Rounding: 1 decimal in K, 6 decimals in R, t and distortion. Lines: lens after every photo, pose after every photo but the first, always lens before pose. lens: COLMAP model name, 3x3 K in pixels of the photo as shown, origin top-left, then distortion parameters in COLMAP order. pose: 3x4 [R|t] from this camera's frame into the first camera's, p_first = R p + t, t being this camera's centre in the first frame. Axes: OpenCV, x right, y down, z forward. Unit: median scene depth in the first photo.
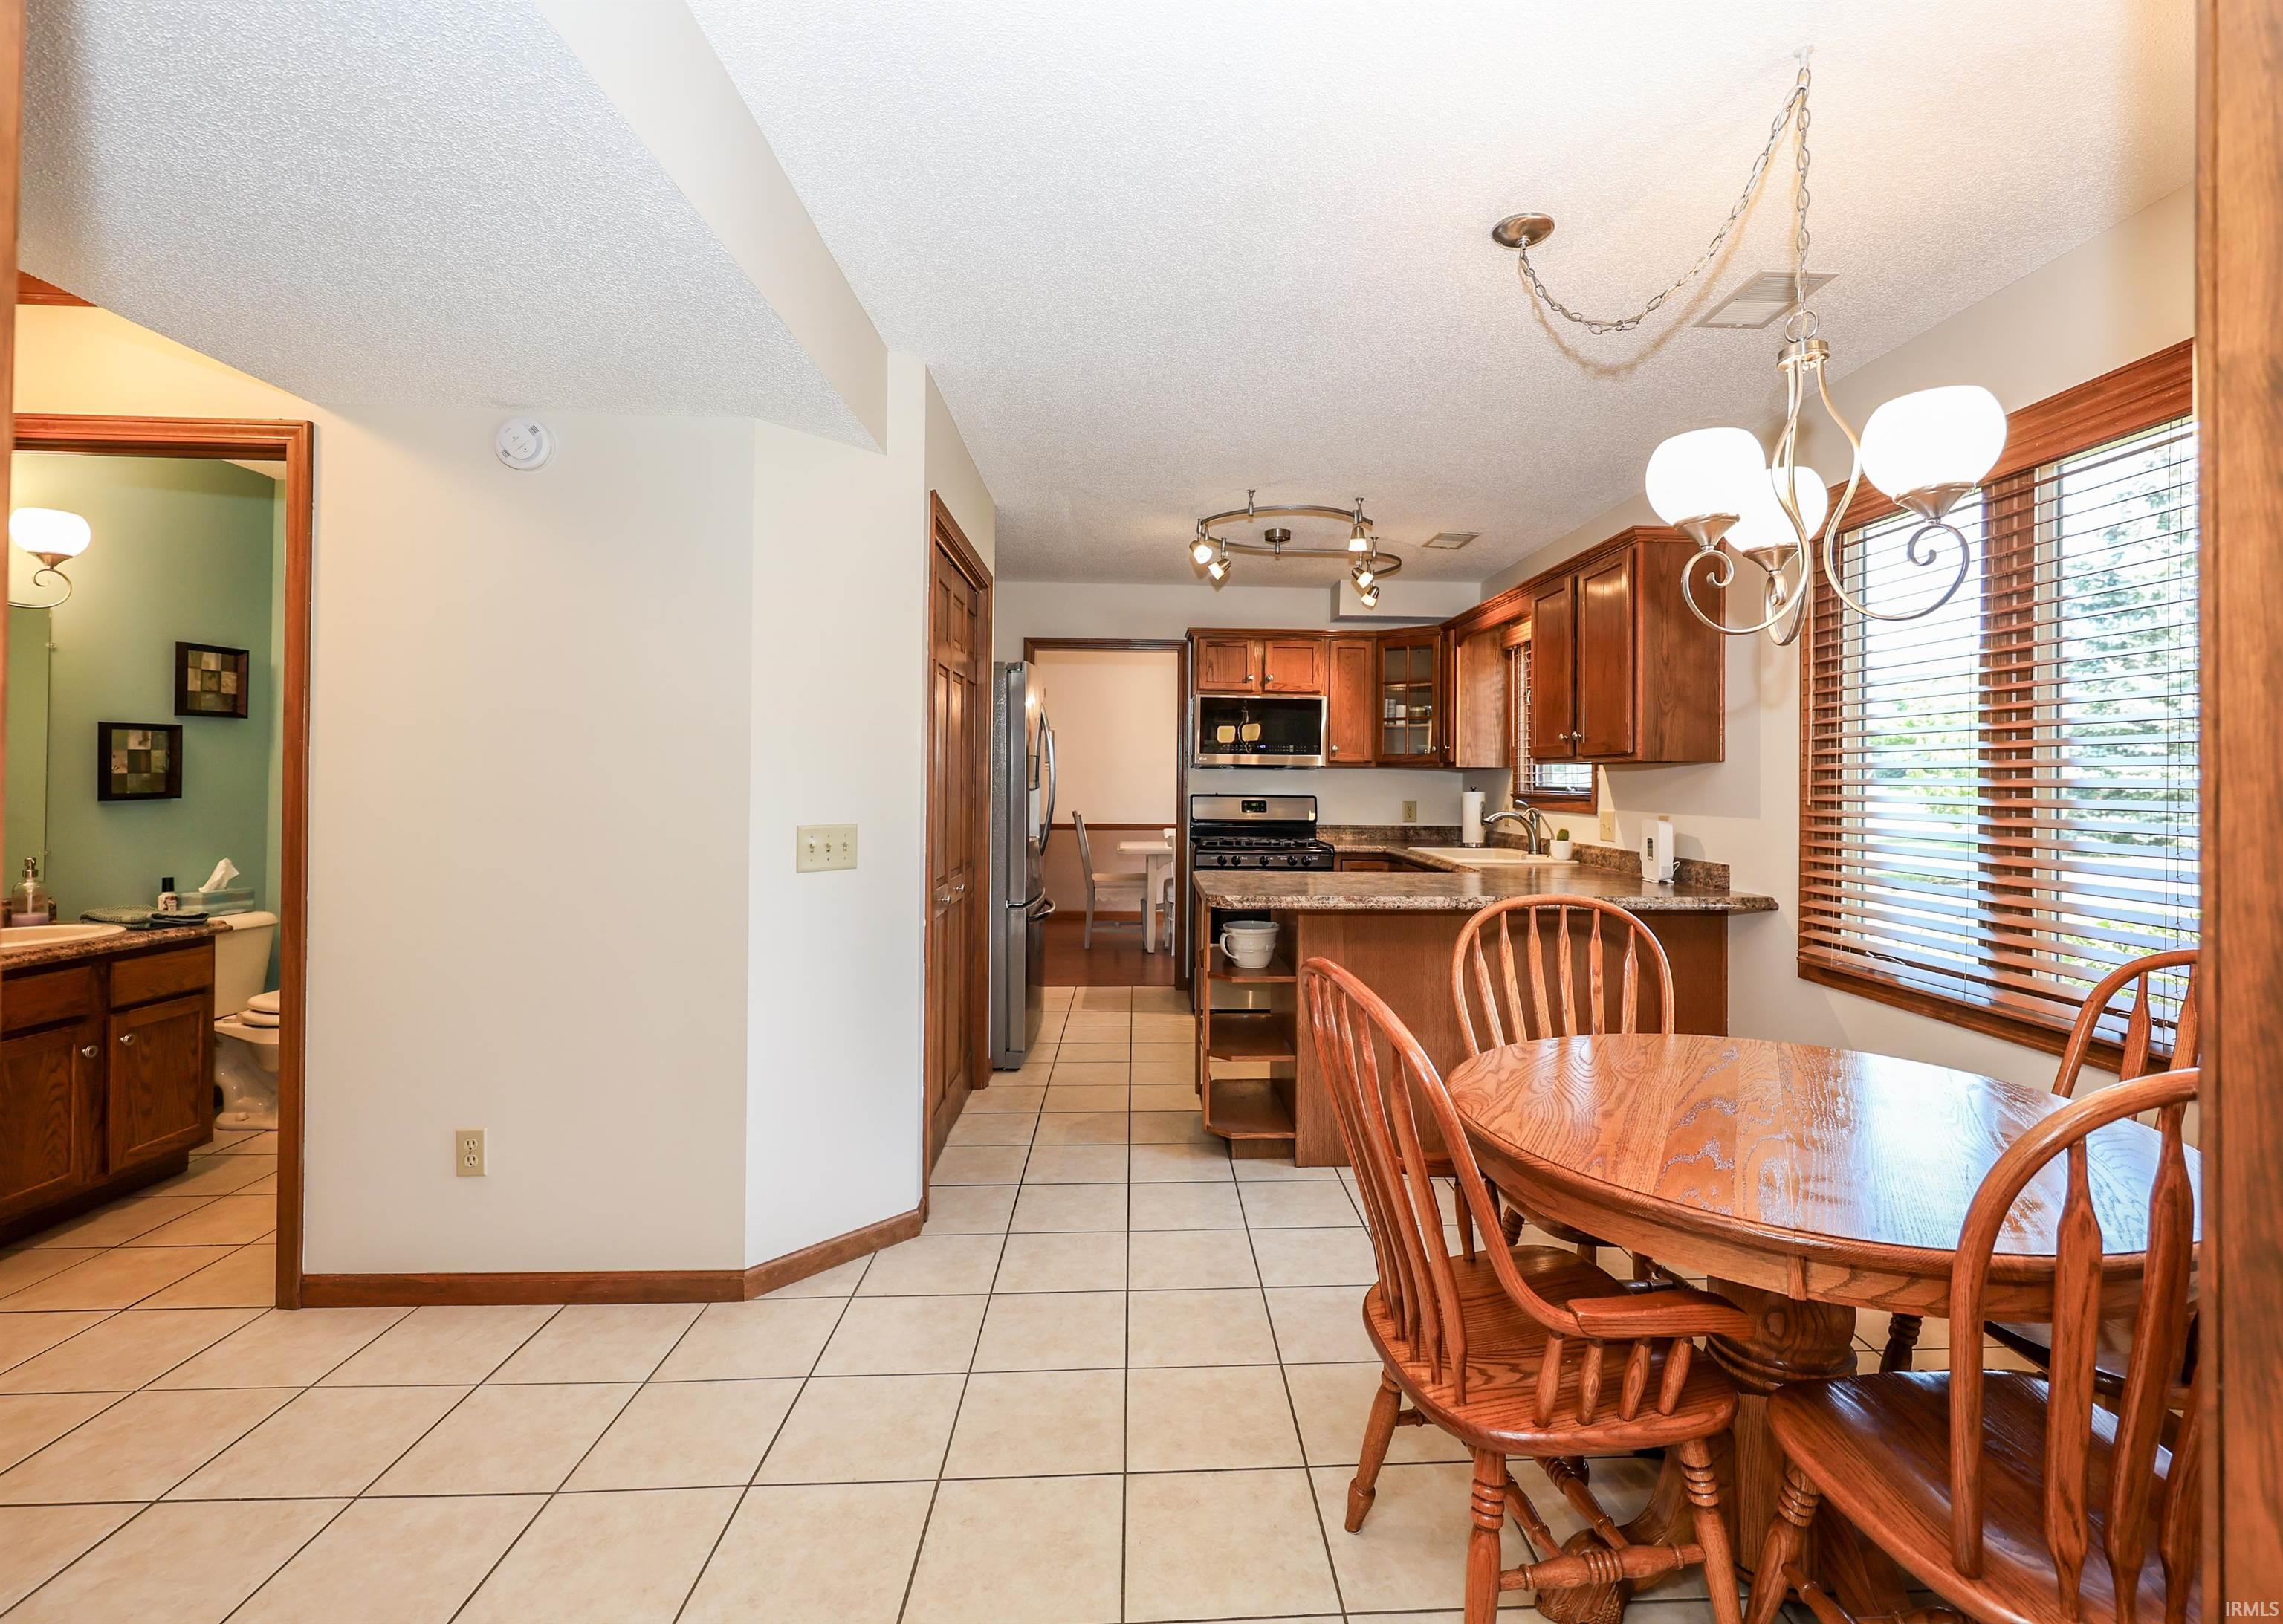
lens RADIAL K [[1021.1, 0, 1153.3], [0, 1021.1, 803.7], [0, 0, 1]] dist [-0.000376, 0.000101]
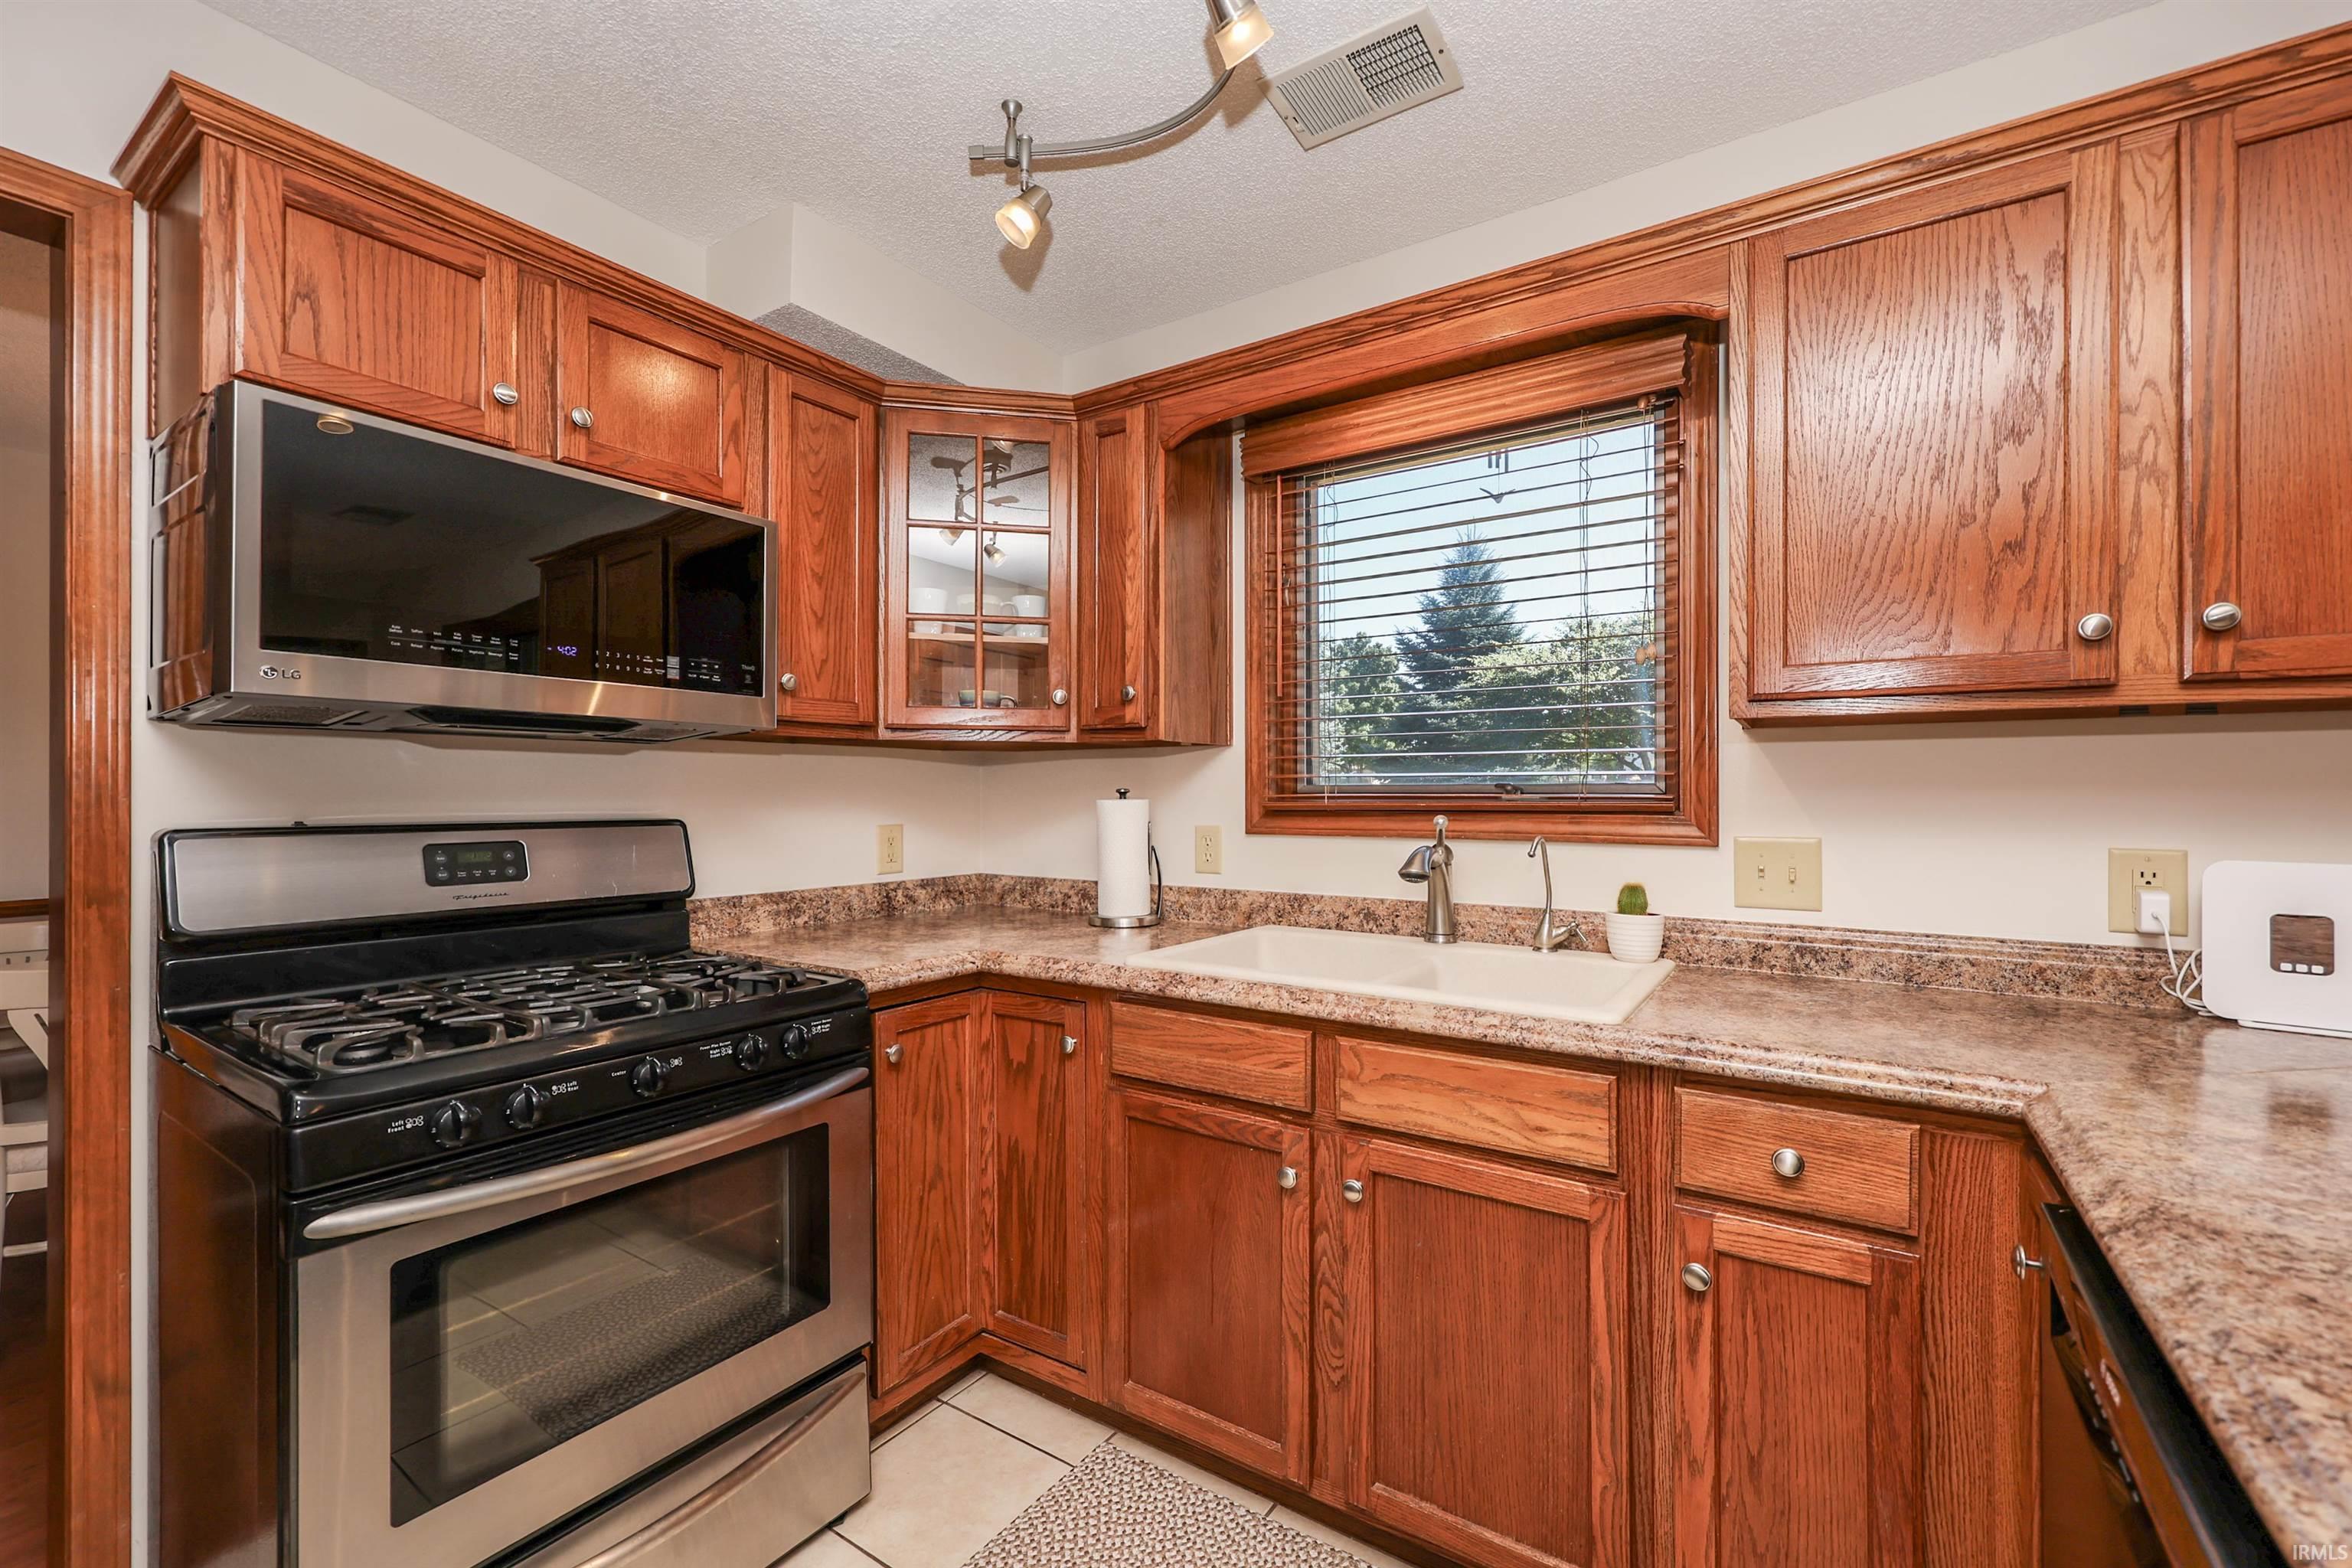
lens RADIAL K [[966.9, 0, 1178.8], [0, 966.9, 787.4], [0, 0, 1]] dist [0.002070, -0.000210]
pose [[0.567671, -0.006232, 0.823232, -0.016945], [0.025606, 0.999621, -0.010089, -0.012624], [-0.822857, 0.026807, 0.567616, 0.779188]]
